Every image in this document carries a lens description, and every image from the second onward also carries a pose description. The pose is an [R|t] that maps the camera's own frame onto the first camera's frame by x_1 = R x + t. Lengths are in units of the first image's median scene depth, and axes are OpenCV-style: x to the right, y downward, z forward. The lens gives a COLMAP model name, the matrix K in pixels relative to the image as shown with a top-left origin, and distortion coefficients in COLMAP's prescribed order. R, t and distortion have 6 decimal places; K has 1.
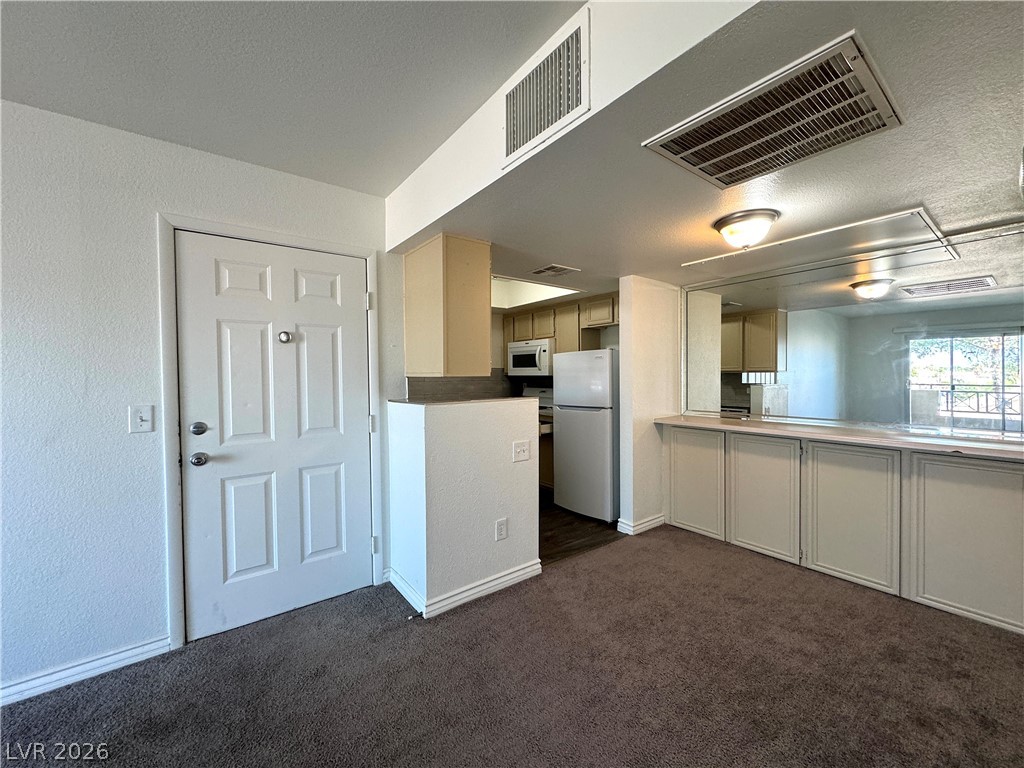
lens RADIAL K [[409.4, 0, 515.6], [0, 409.4, 376.2], [0, 0, 1]] dist [0.000039, 0.000534]
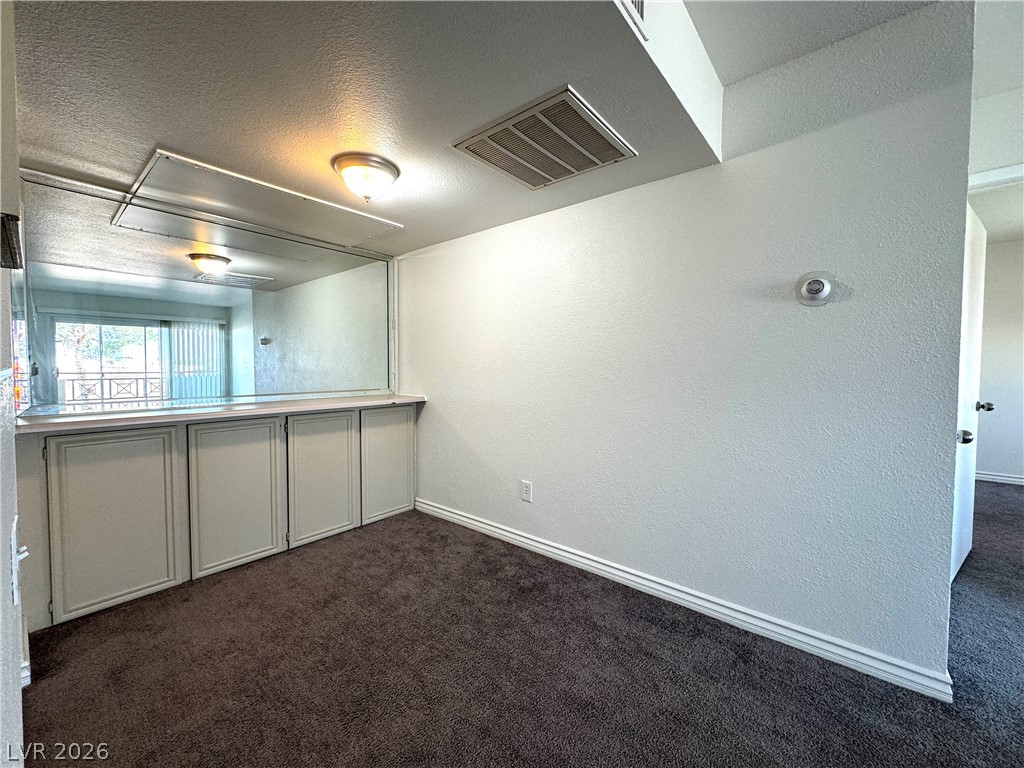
lens RADIAL K [[409.4, 0, 509.5], [0, 409.4, 380.3], [0, 0, 1]] dist [0.000039, 0.000534]
pose [[-0.205357, -0.028483, 0.978273, -0.283250], [0.007531, 0.999501, 0.030682, 0.042704], [-0.978658, 0.013668, -0.205040, 0.614386]]
